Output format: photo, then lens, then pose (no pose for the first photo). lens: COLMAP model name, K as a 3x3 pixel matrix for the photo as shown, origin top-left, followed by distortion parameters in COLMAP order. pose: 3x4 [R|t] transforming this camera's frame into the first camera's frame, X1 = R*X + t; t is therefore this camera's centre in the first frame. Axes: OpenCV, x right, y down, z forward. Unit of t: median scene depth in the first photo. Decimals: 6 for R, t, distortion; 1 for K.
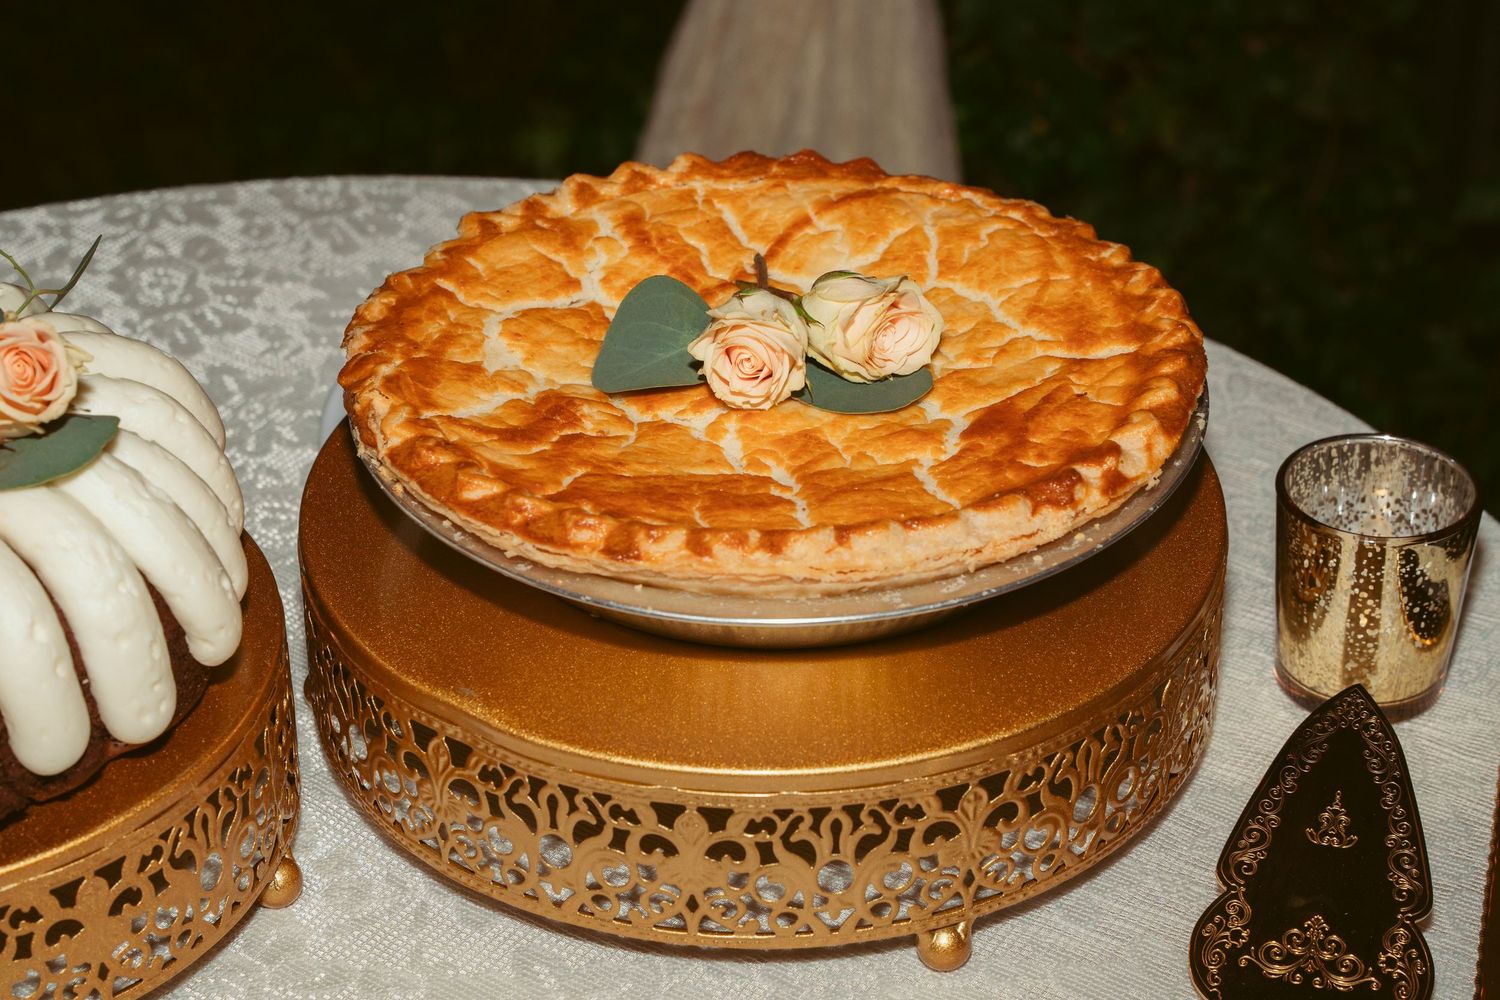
lens RADIAL K [[3109.3, 0, 750.0], [0, 3109.3, 500.0], [0, 0, 1]] dist [-0.022290, 0.133471]
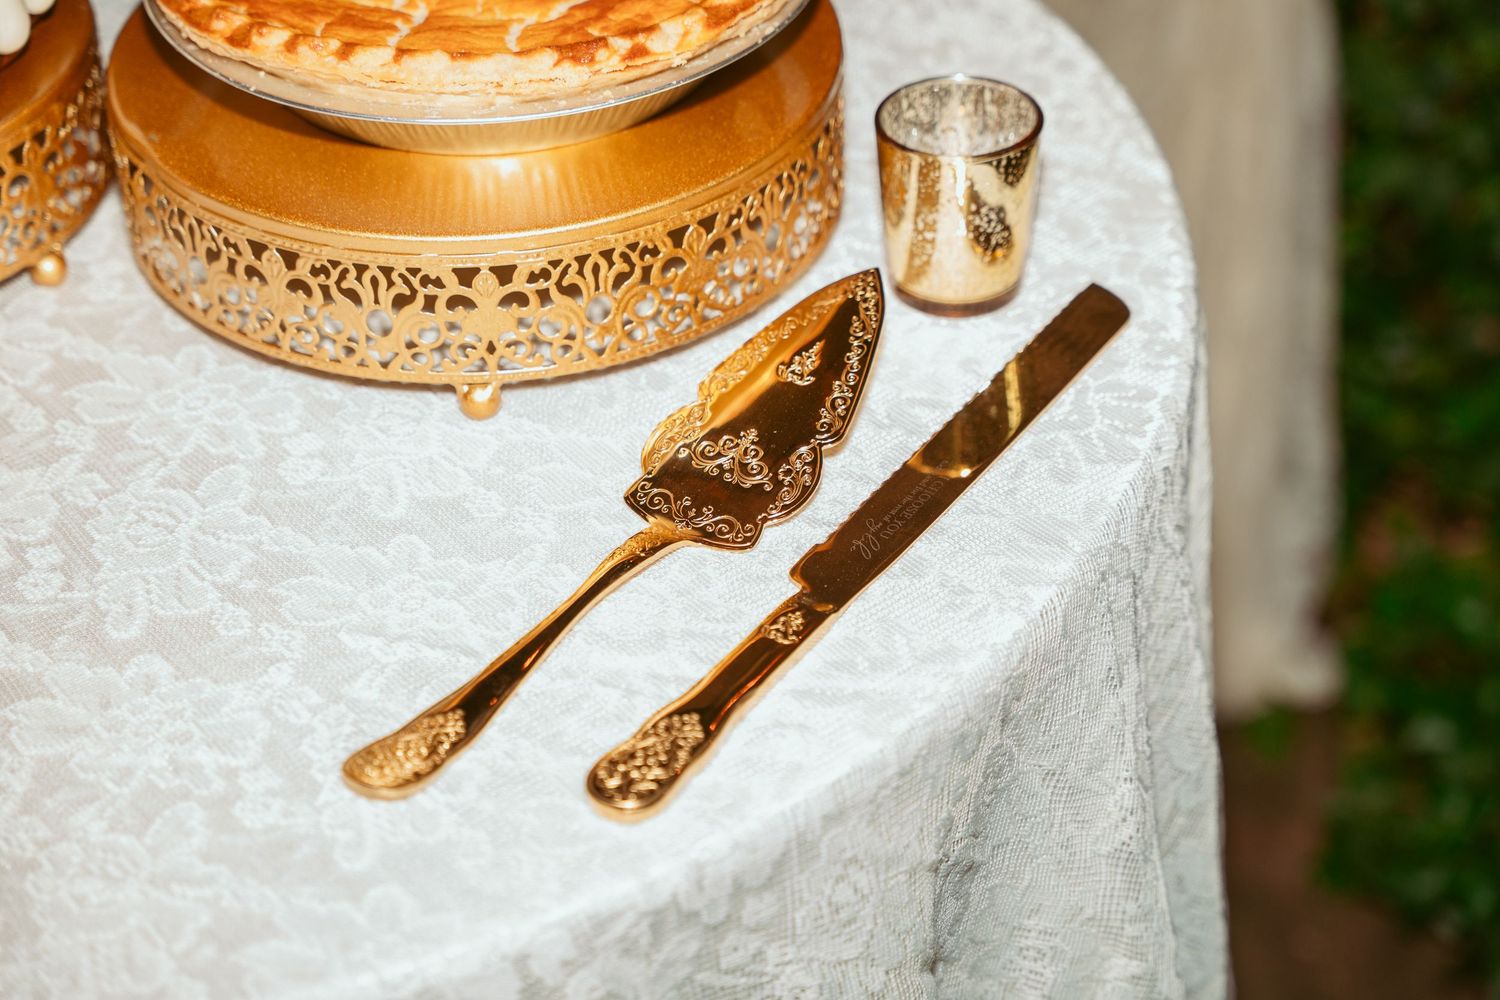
lens RADIAL K [[3015.2, 0, 778.0], [0, 3015.2, 532.6], [0, 0, 1]] dist [0.037752, -0.026687]
pose [[0.945455, 0.193319, -0.262189, 0.524215], [-0.166695, 0.978623, 0.120459, 0.027037], [0.279871, -0.070183, 0.957469, -0.162061]]
